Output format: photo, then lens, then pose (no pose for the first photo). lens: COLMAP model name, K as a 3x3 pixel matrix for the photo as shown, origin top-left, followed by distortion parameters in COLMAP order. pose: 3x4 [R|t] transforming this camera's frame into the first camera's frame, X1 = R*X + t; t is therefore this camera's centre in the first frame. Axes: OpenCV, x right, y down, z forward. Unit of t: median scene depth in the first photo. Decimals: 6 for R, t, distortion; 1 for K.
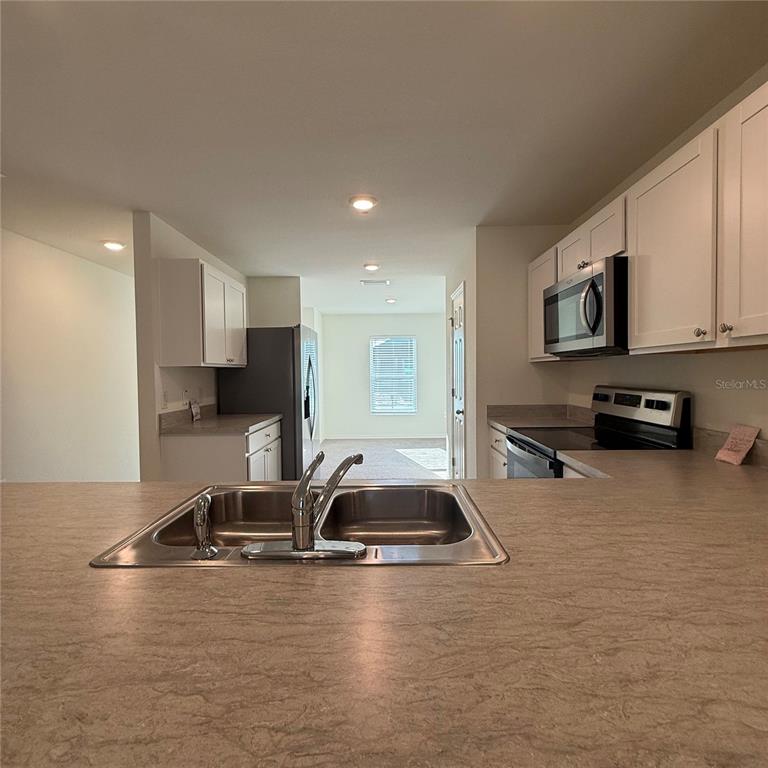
lens RADIAL K [[414.1, 0, 384.0], [0, 414.1, 384.0], [0, 0, 1]] dist [-0.002132, 0.000369]
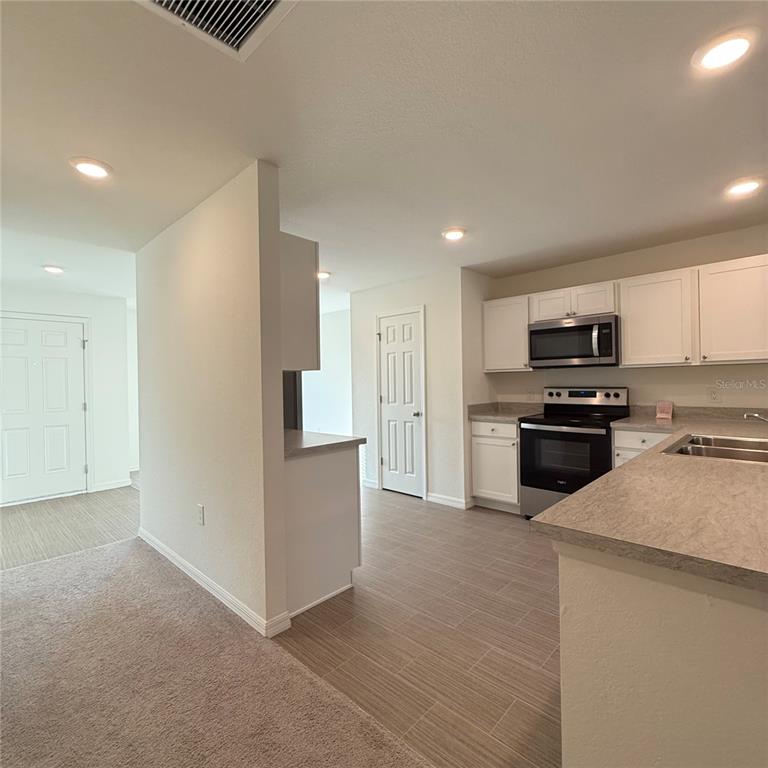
lens RADIAL K [[414.1, 0, 384.0], [0, 414.1, 384.0], [0, 0, 1]] dist [-0.002132, 0.000369]
pose [[0.688067, -0.008112, 0.725602, -1.092111], [0.031028, 0.999352, -0.018251, 0.002459], [-0.724984, 0.035072, 0.687873, 0.360541]]
